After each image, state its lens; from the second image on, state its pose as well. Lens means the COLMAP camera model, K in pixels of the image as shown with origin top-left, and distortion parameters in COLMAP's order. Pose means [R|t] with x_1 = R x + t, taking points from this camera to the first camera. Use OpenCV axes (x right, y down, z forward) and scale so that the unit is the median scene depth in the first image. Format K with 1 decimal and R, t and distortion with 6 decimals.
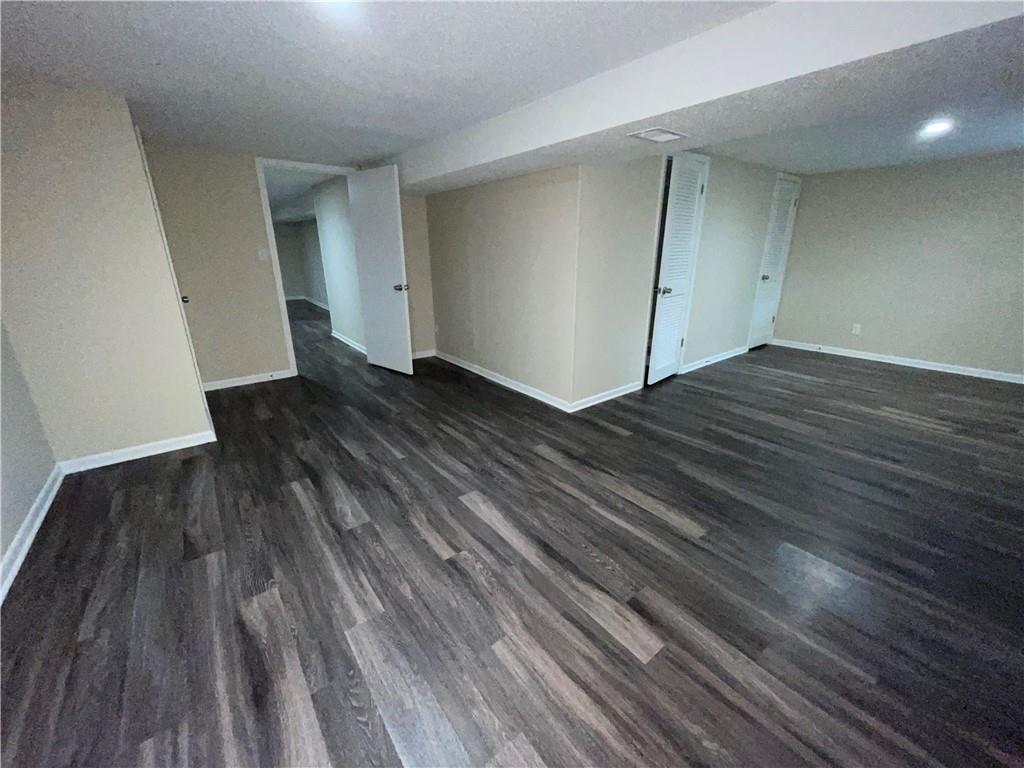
lens RADIAL K [[414.9, 0, 508.6], [0, 414.9, 383.6], [0, 0, 1]] dist [-0.002586, 0.000222]
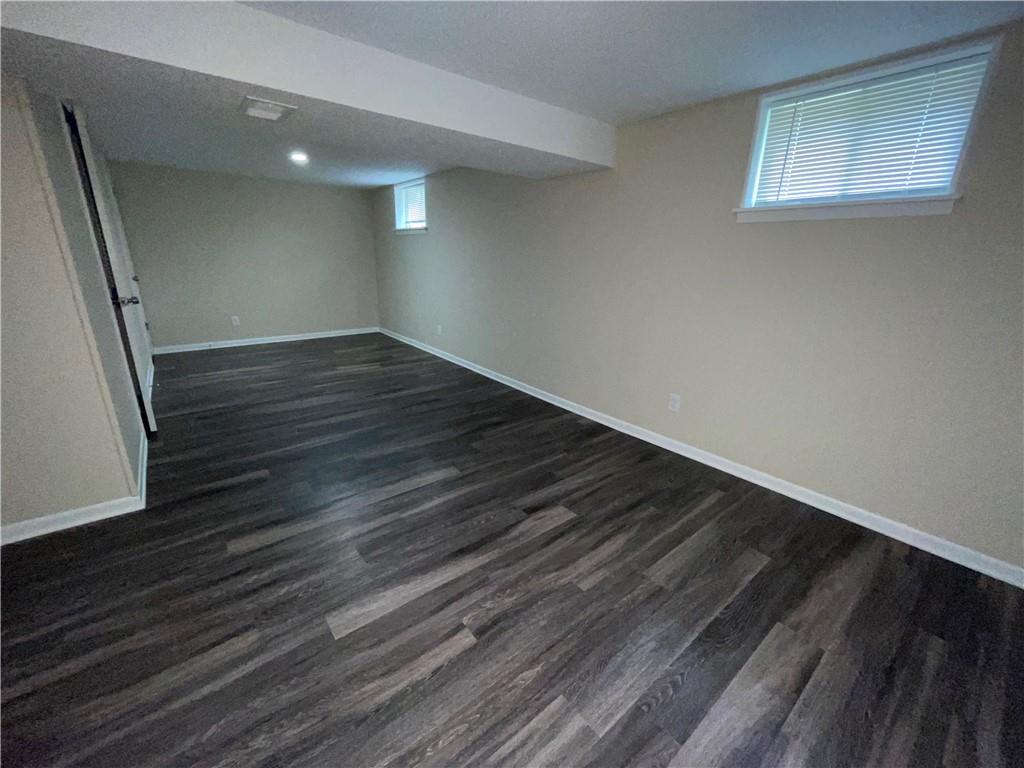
lens RADIAL K [[414.9, 0, 508.6], [0, 414.9, 383.6], [0, 0, 1]] dist [-0.002586, 0.000222]
pose [[-0.021785, -0.292855, 0.955909, -0.735622], [0.290279, 0.913094, 0.286354, -0.217166], [-0.956694, 0.283718, 0.065118, 0.725410]]
